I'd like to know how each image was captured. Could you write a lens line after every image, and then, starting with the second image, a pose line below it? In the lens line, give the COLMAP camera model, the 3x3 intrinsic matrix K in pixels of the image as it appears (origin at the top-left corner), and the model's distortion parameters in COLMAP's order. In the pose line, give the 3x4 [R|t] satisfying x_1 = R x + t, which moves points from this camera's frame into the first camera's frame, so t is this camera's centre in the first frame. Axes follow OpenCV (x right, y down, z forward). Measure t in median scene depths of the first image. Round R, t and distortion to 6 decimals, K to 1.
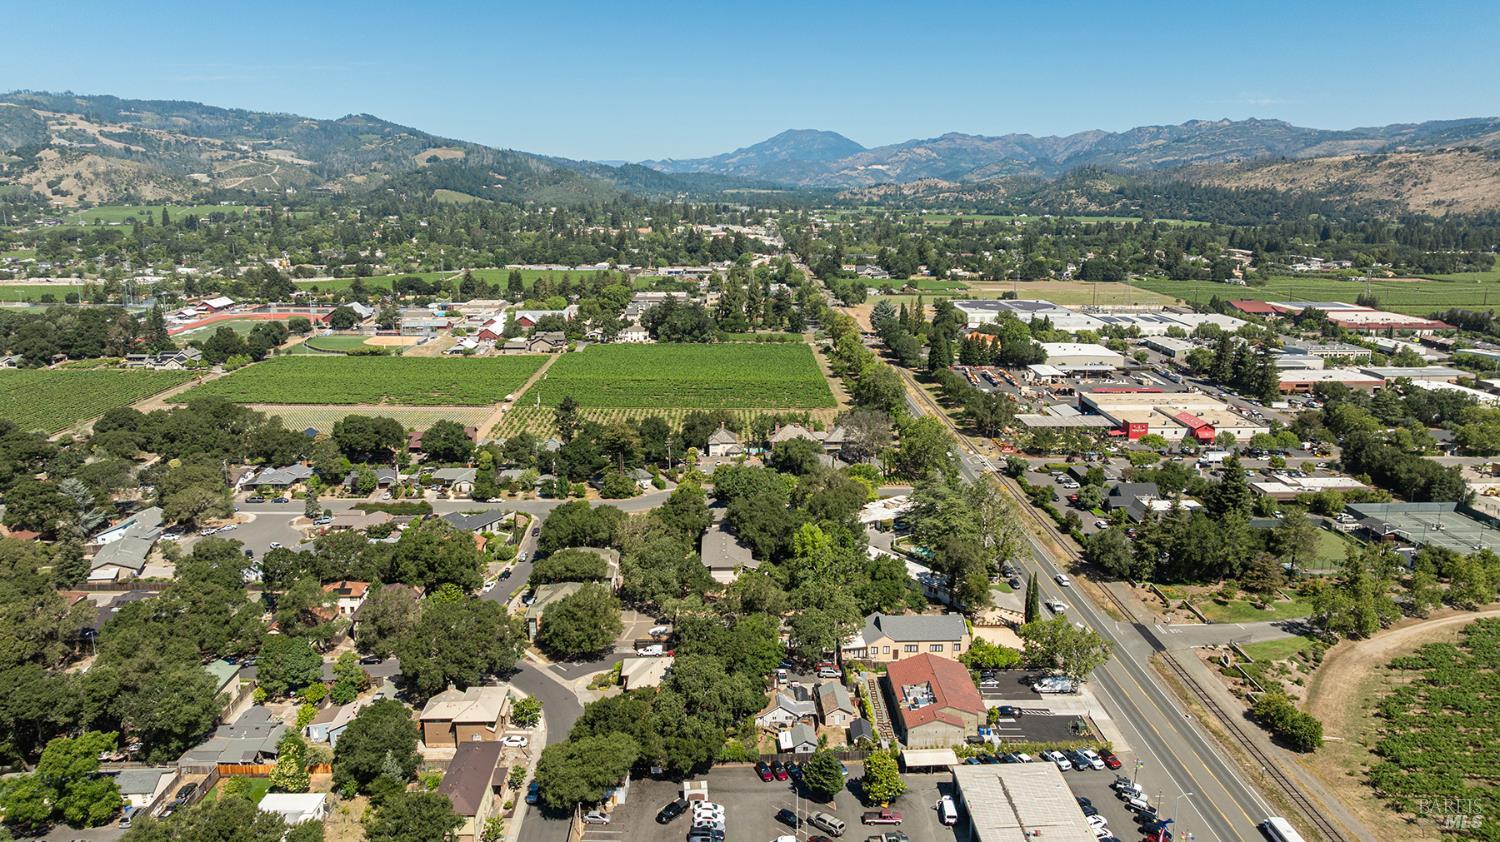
lens RADIAL K [[1048.1, 0, 755.0], [0, 1048.1, 422.7], [0, 0, 1]] dist [-0.028496, 0.030294]
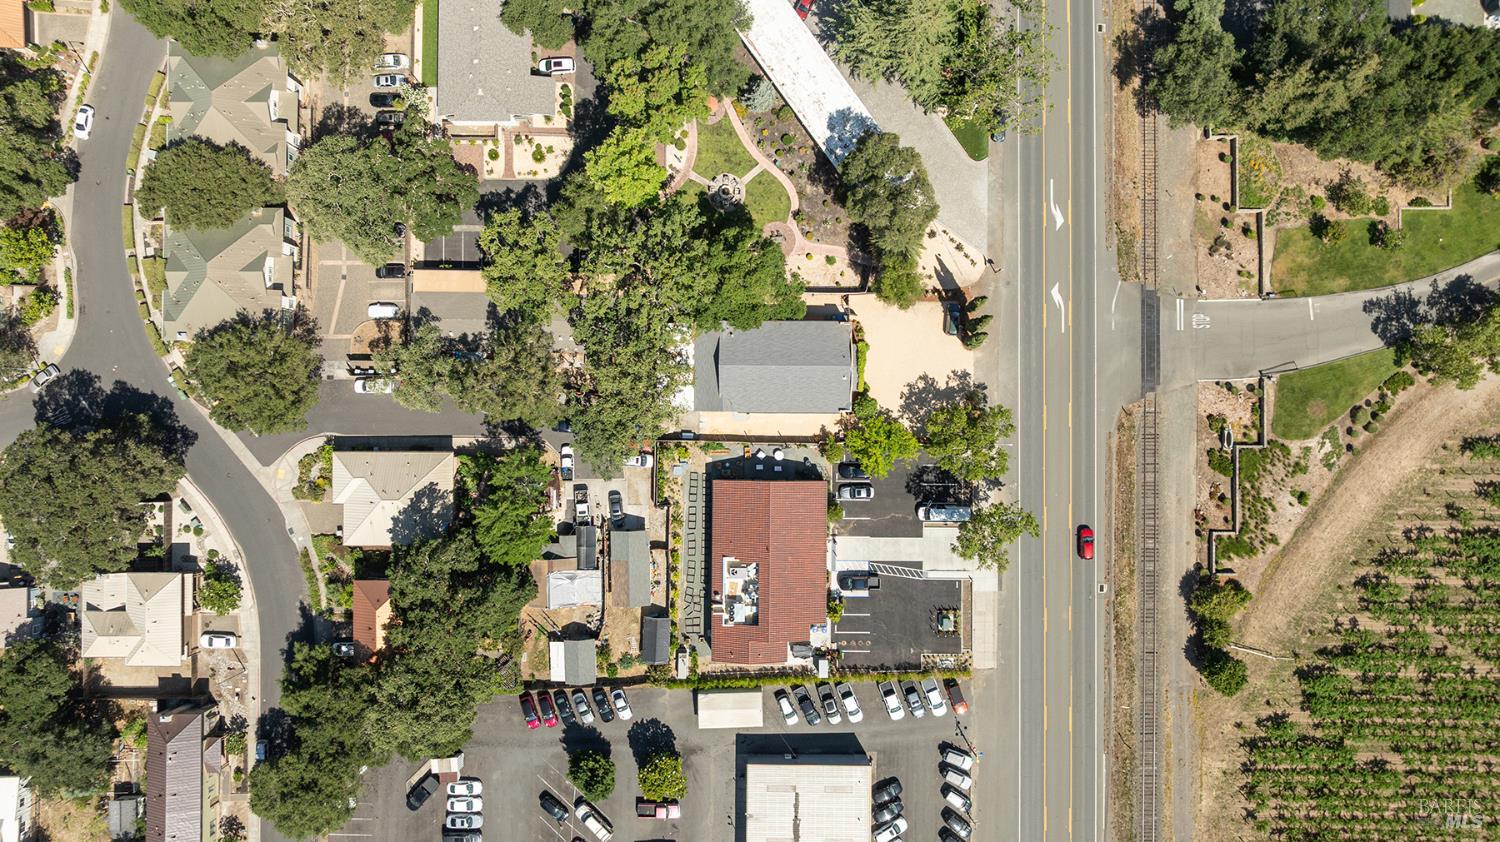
lens RADIAL K [[1053.8, 0, 755.0], [0, 1053.8, 412.7], [0, 0, 1]] dist [-0.024465, 0.010649]
pose [[0.999116, 0.040699, -0.010519, 0.039308], [0.000383, 0.241402, 0.970425, -0.113274], [0.042035, -0.969571, 0.241173, 0.217707]]
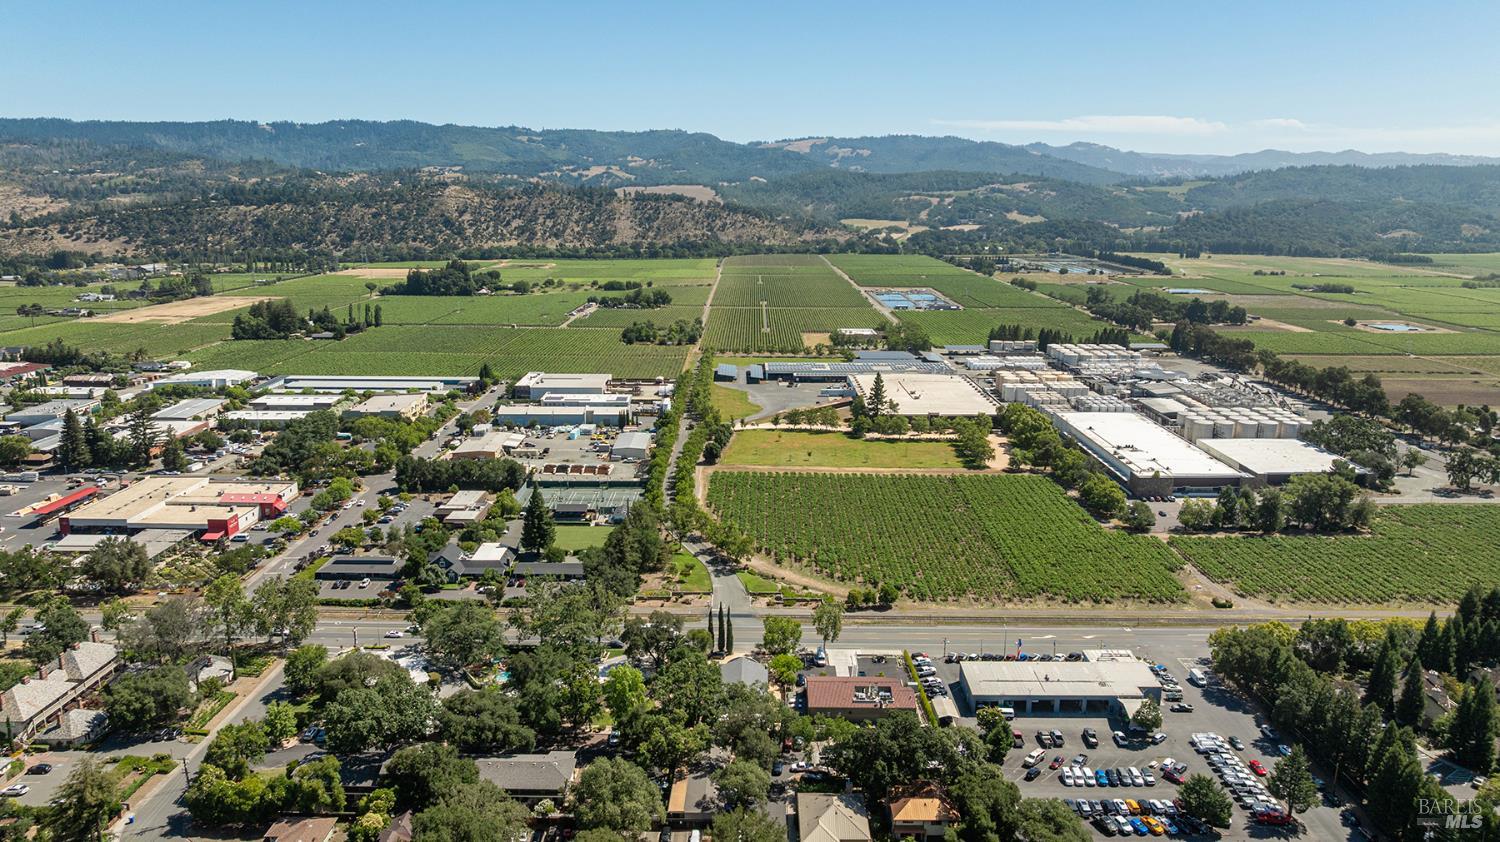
lens RADIAL K [[1048.1, 0, 755.0], [0, 1048.1, 422.7], [0, 0, 1]] dist [-0.028496, 0.030294]
pose [[0.038230, -0.221705, 0.974364, -0.232576], [0.220286, 0.952959, 0.208192, -0.080210], [-0.974686, 0.206679, 0.085271, 0.222871]]
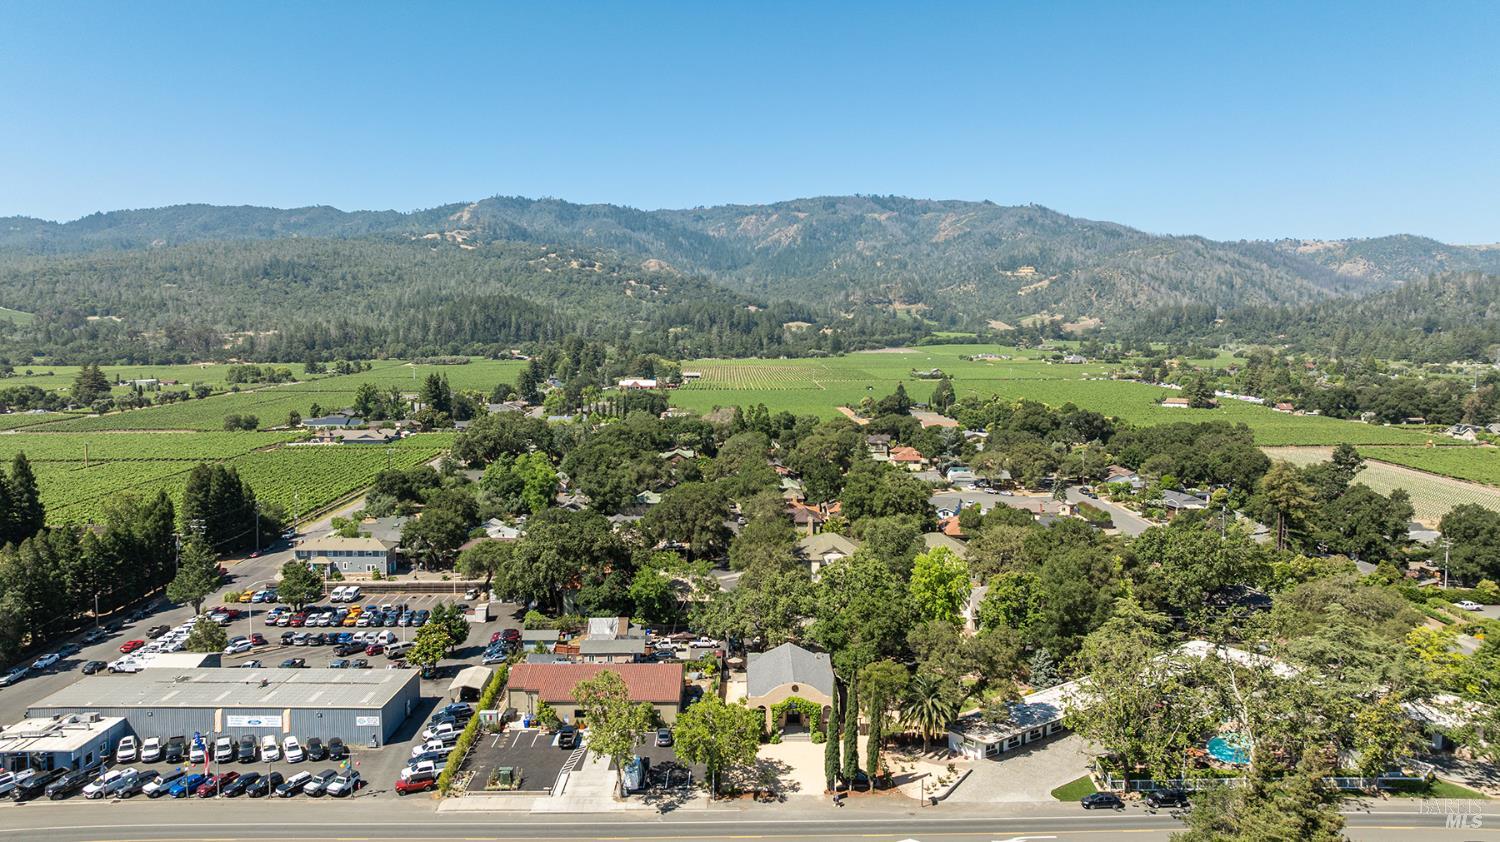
lens RADIAL K [[1053.8, 0, 755.0], [0, 1053.8, 412.7], [0, 0, 1]] dist [-0.024465, 0.010649]
pose [[-0.020376, 0.079876, -0.996597, 0.217500], [-0.228974, 0.969937, 0.082421, -0.005331], [0.973219, 0.229874, -0.001474, 0.250612]]
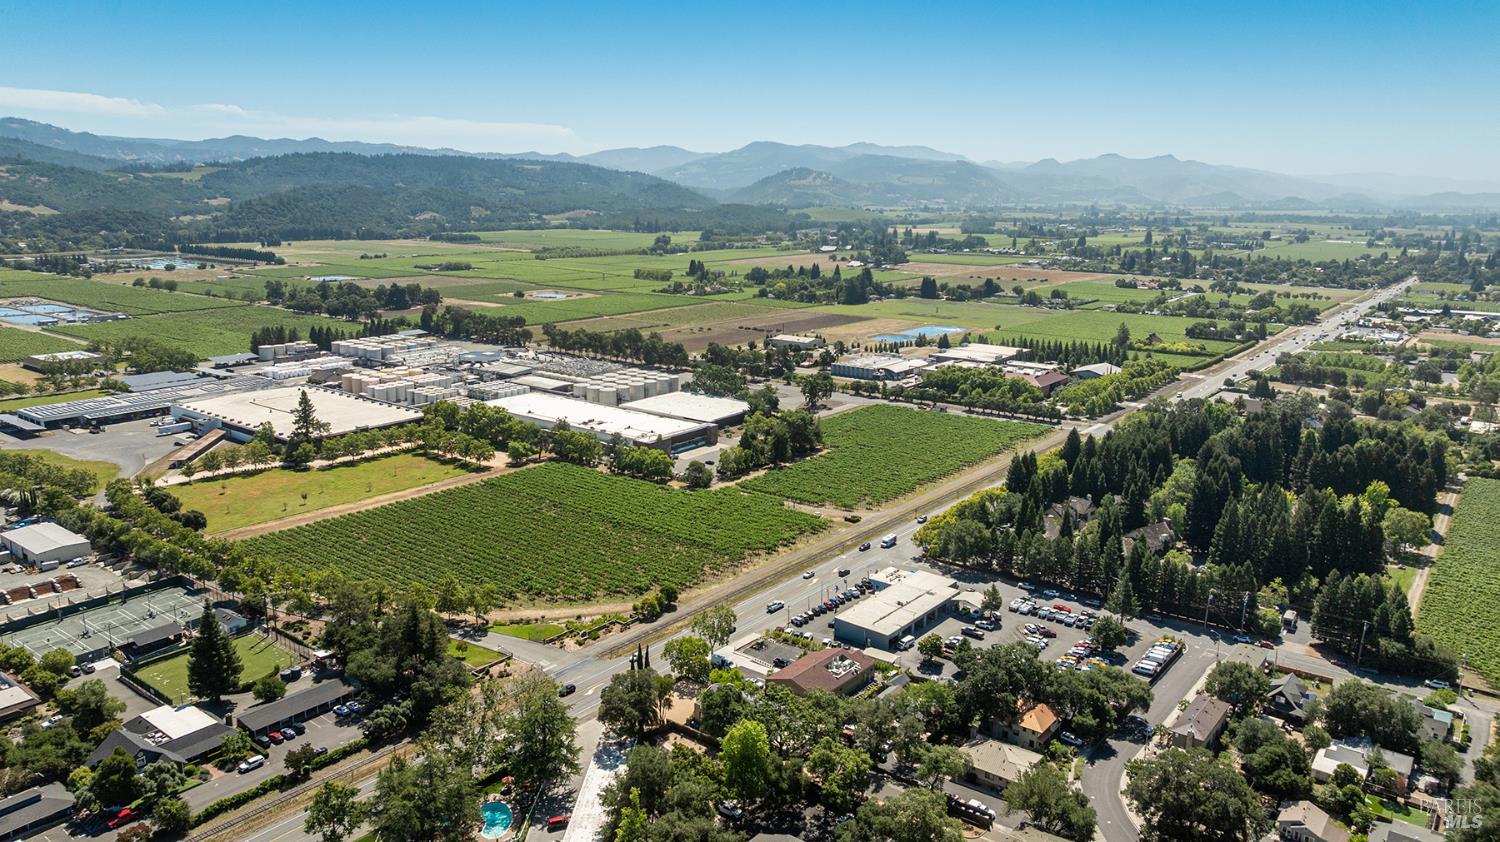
lens RADIAL K [[1048.1, 0, 755.0], [0, 1048.1, 422.7], [0, 0, 1]] dist [-0.028496, 0.030294]
pose [[-0.762036, -0.156203, 0.628412, -0.123689], [0.132564, 0.912282, 0.387516, -0.124926], [-0.633820, 0.378606, -0.674485, 0.424425]]
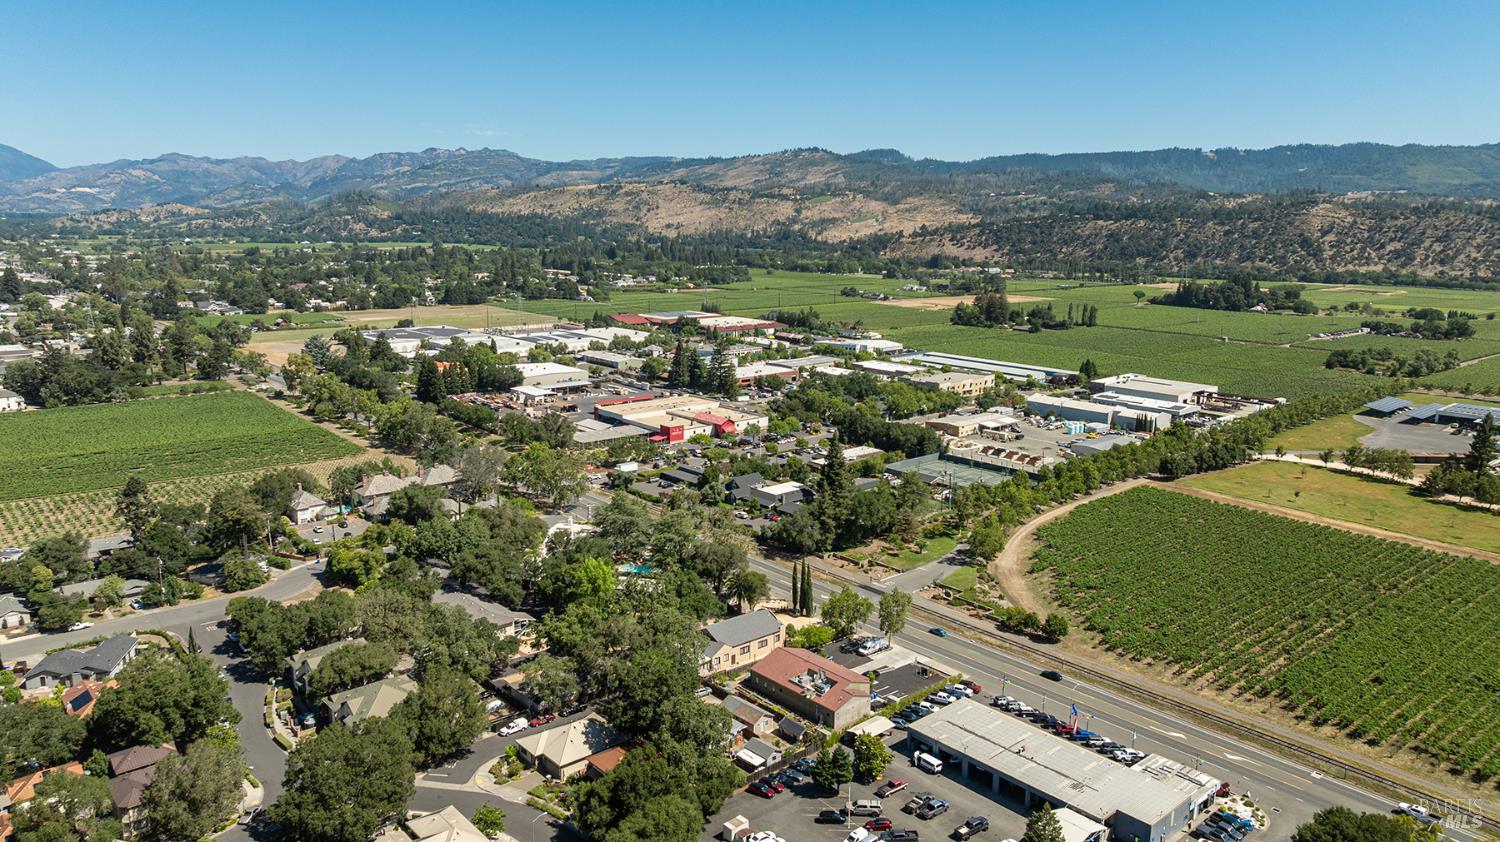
lens RADIAL K [[1053.8, 0, 755.0], [0, 1053.8, 412.7], [0, 0, 1]] dist [-0.024465, 0.010649]
pose [[0.775847, -0.114580, 0.620429, -0.122256], [0.135403, 0.990697, 0.013638, -0.008547], [-0.616220, 0.073427, 0.784144, 0.039004]]
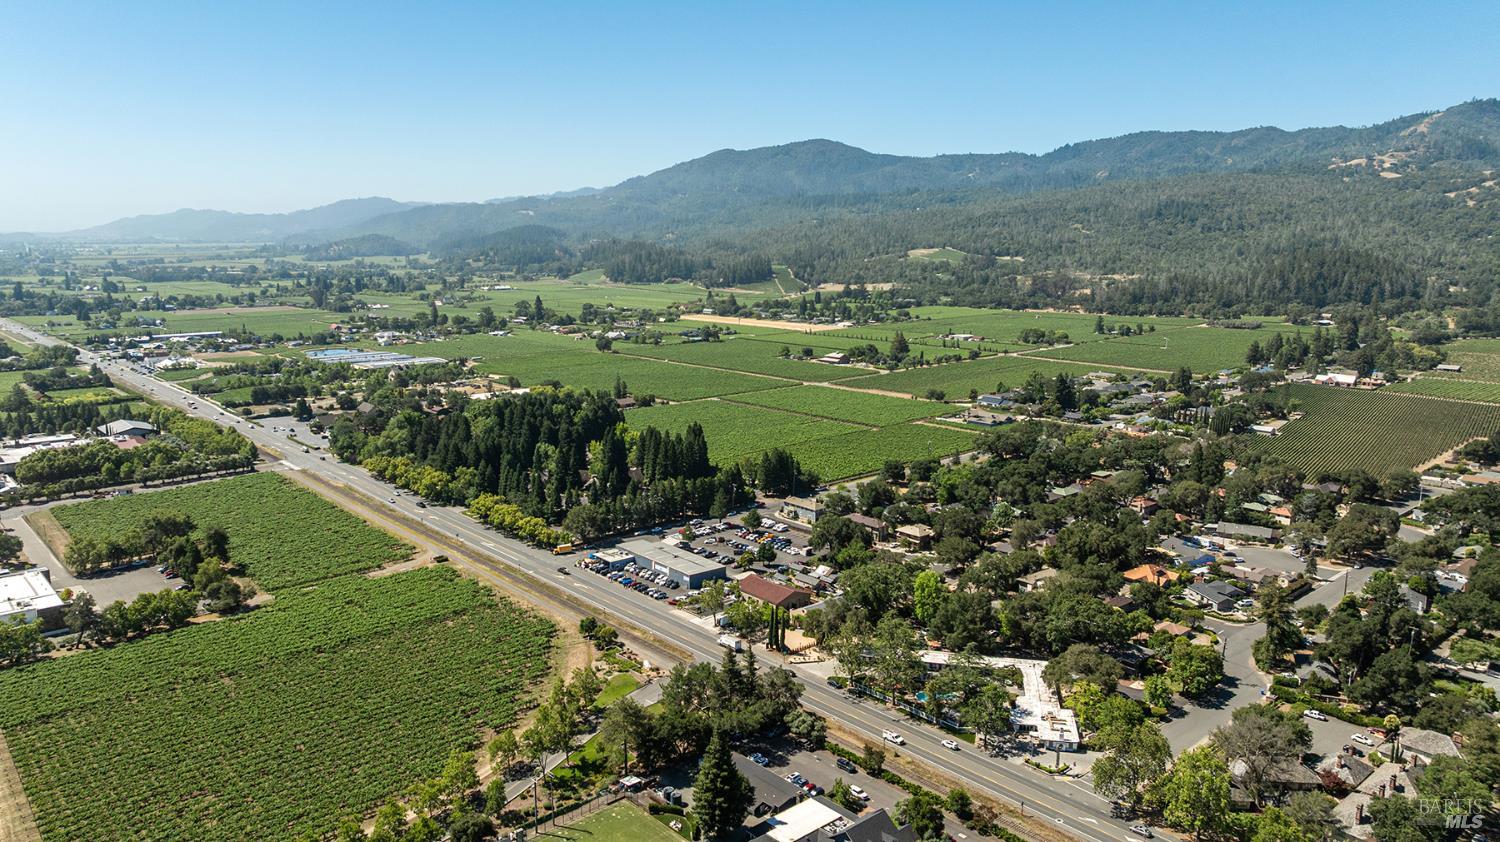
lens RADIAL K [[1053.8, 0, 755.0], [0, 1053.8, 412.7], [0, 0, 1]] dist [-0.024465, 0.010649]
pose [[-0.773327, 0.103025, -0.625581, 0.306195], [-0.150824, 0.928488, 0.339355, -0.150401], [0.615806, 0.356785, -0.702486, 0.506365]]
